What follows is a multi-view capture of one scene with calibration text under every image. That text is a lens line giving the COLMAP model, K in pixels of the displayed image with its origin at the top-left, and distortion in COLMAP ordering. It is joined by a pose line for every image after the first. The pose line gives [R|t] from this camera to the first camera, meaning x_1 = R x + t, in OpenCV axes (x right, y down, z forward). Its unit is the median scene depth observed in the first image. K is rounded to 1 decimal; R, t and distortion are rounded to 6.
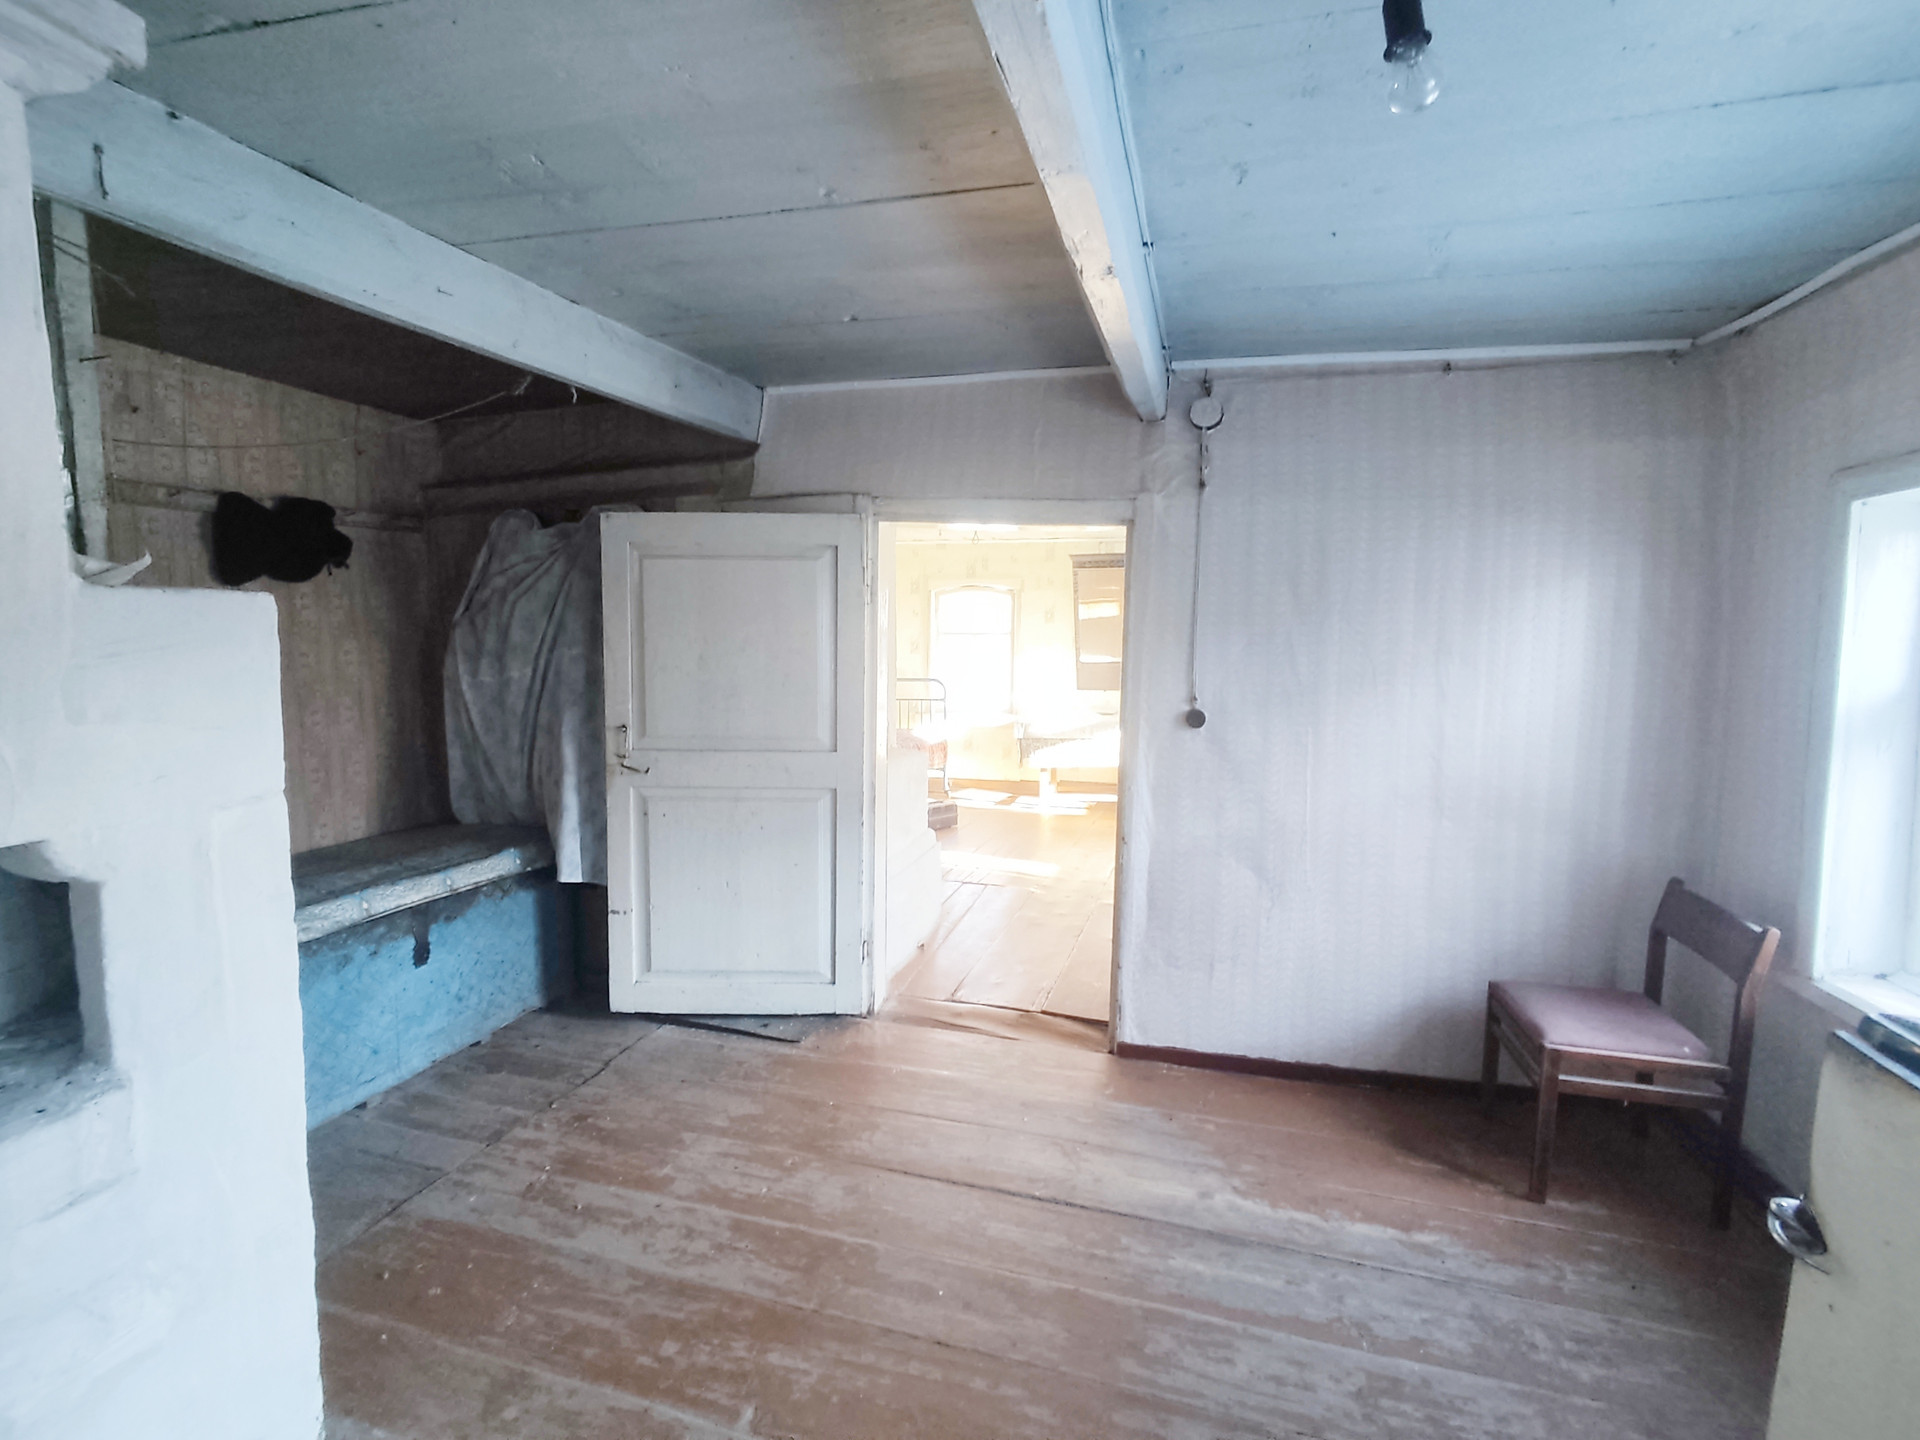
lens RADIAL K [[885.4, 0, 960.0], [0, 885.4, 720.0], [0, 0, 1]] dist [-0.000752, -0.000143]
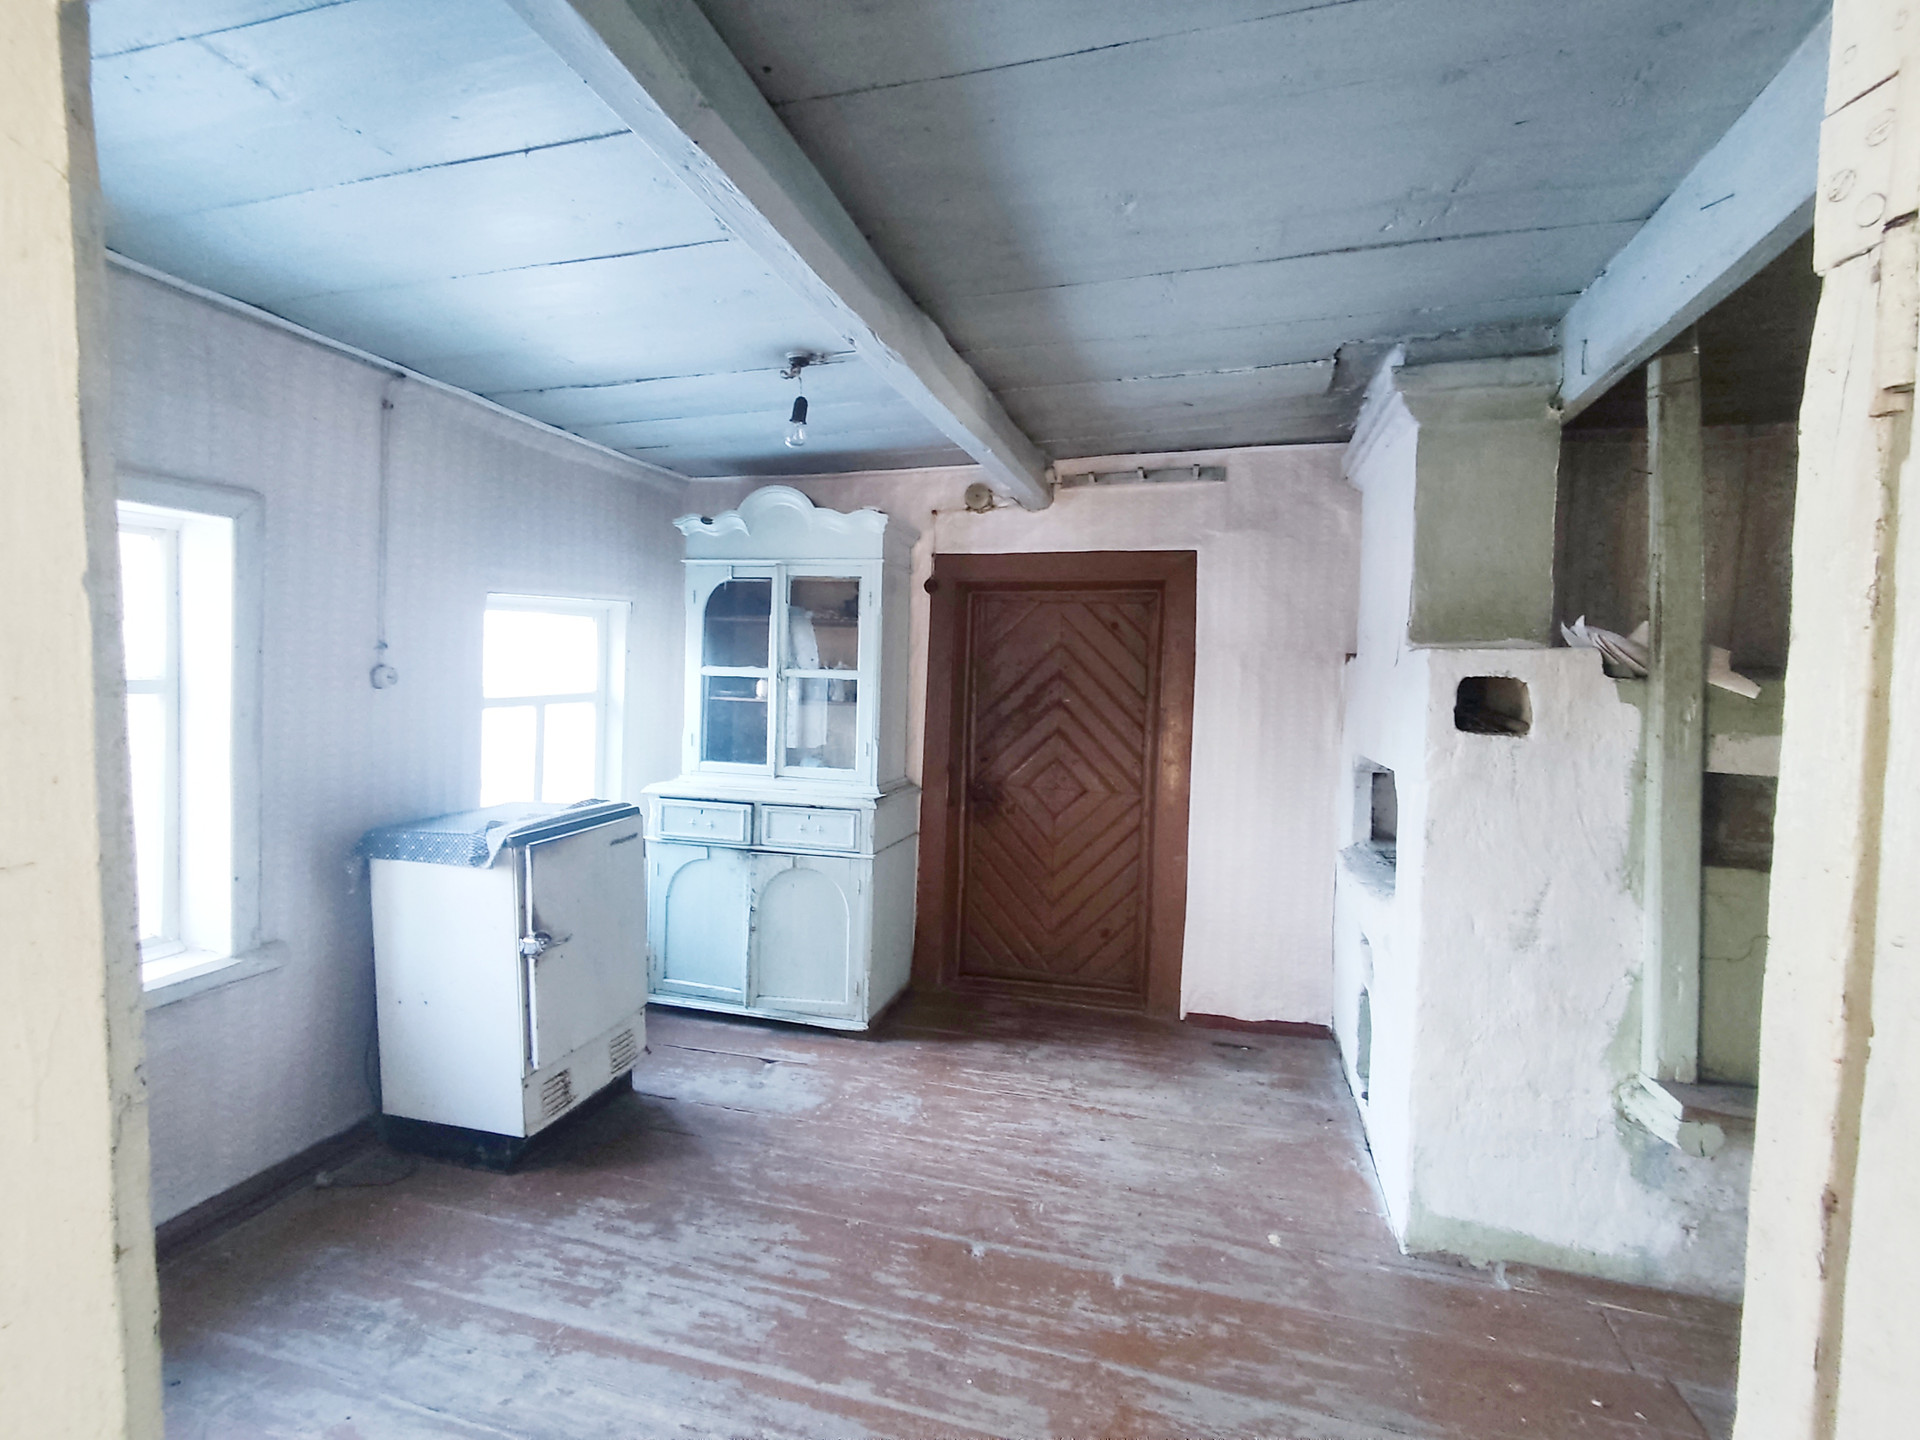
lens RADIAL K [[886.7, 0, 961.3], [0, 886.7, 709.3], [0, 0, 1]] dist [0.000029, 0.000061]
pose [[-0.999519, -0.031027, 0.000056, 0.007520], [-0.030677, 0.988528, 0.147890, -0.161599], [-0.004644, 0.147817, -0.989004, 1.685344]]
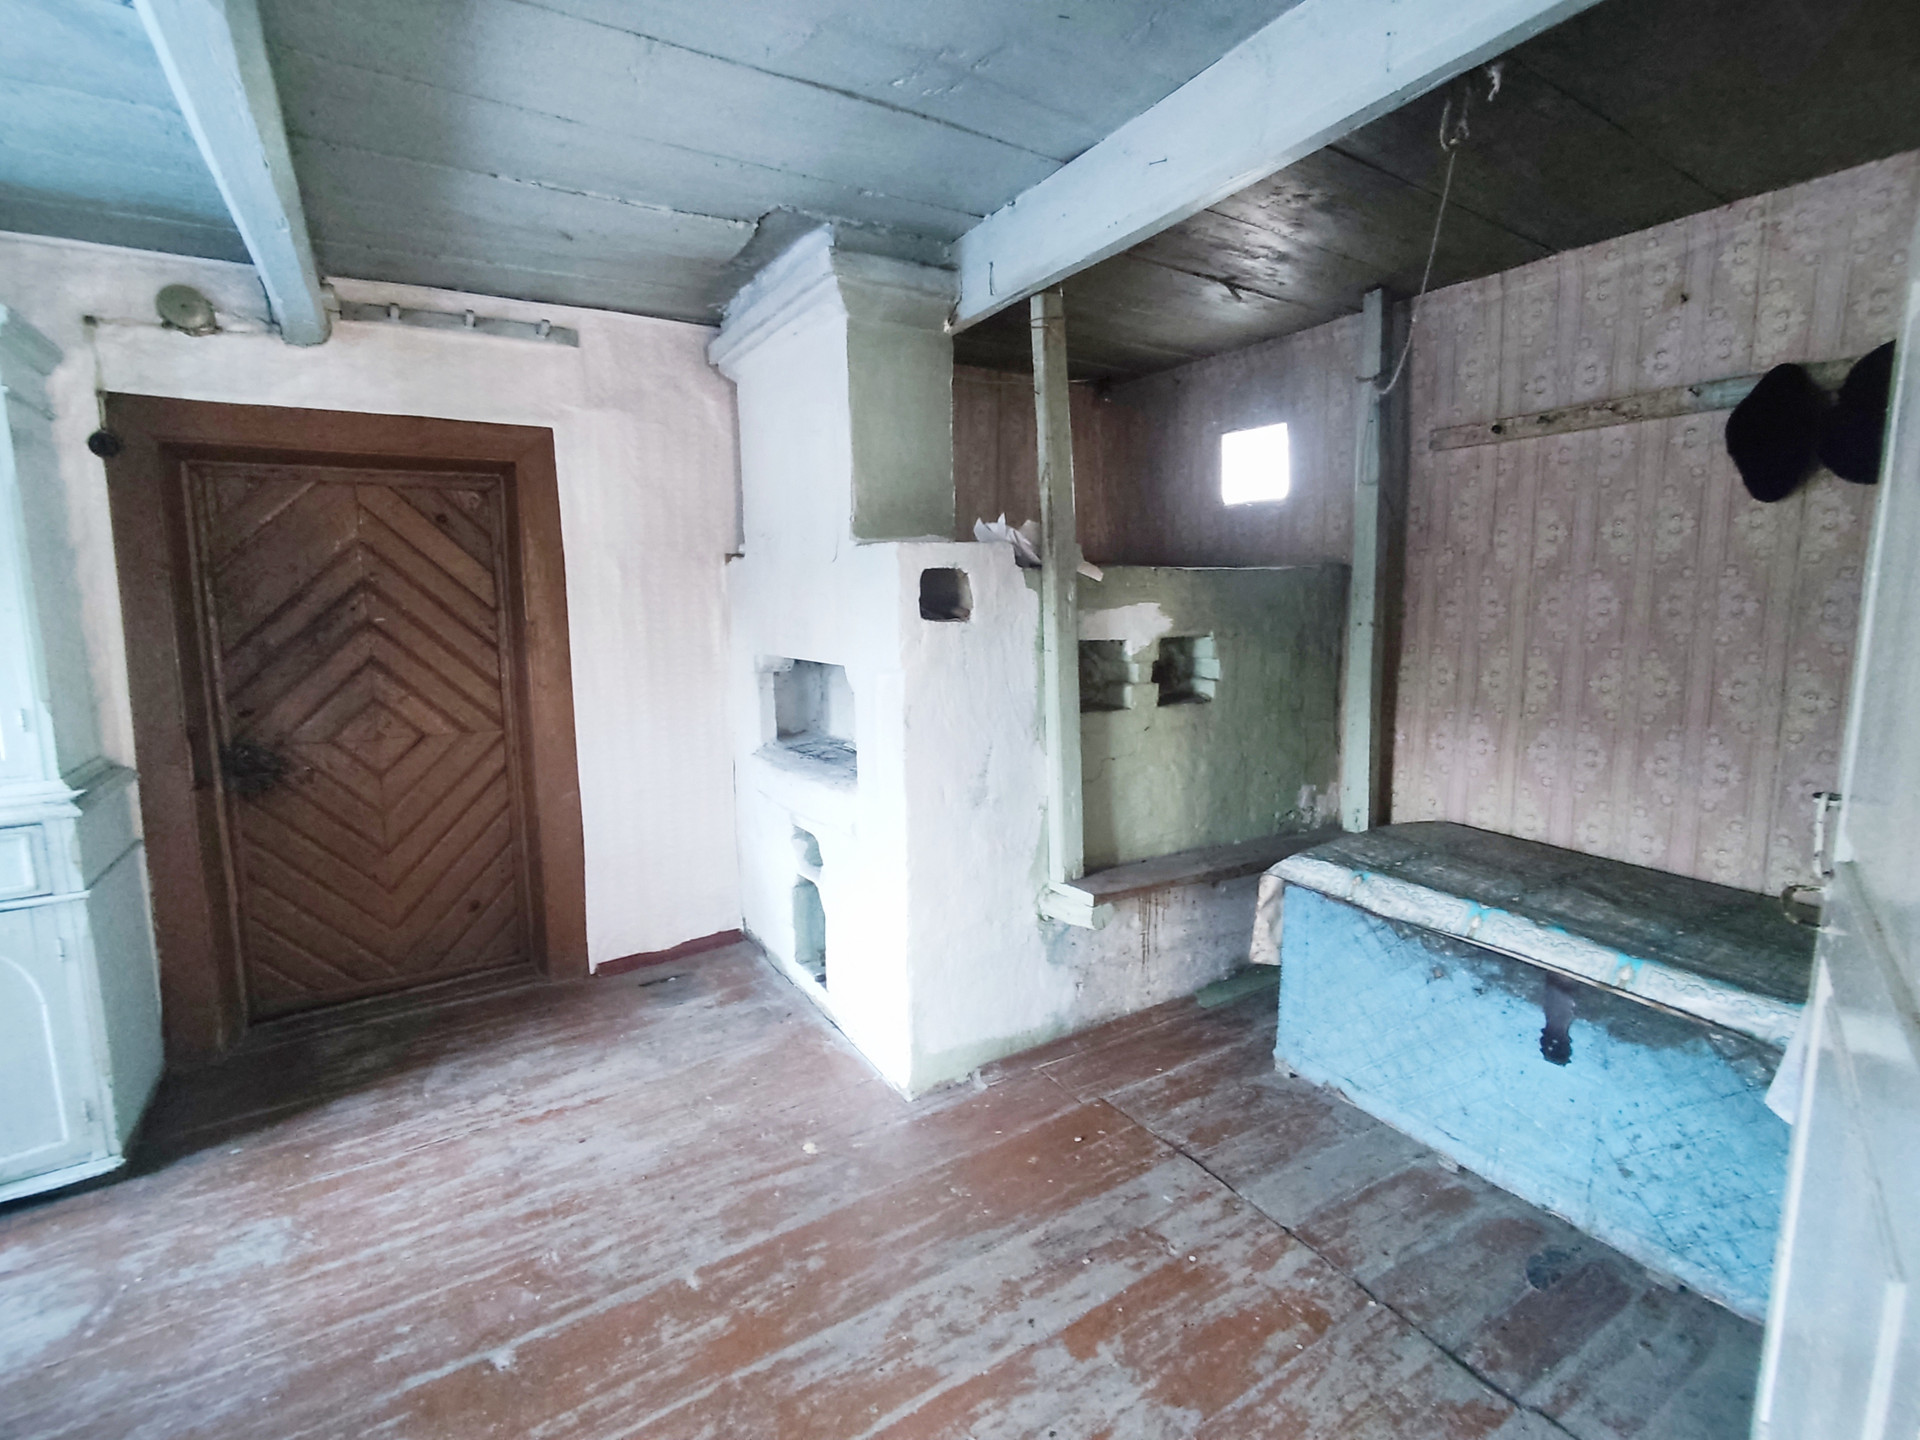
lens RADIAL K [[886.7, 0, 961.3], [0, 886.7, 709.3], [0, 0, 1]] dist [0.000029, 0.000061]
pose [[-0.663965, 0.099295, -0.741141, 0.222052], [-0.073802, 0.977603, 0.197092, -0.115018], [0.744112, 0.185560, -0.641767, 1.435570]]
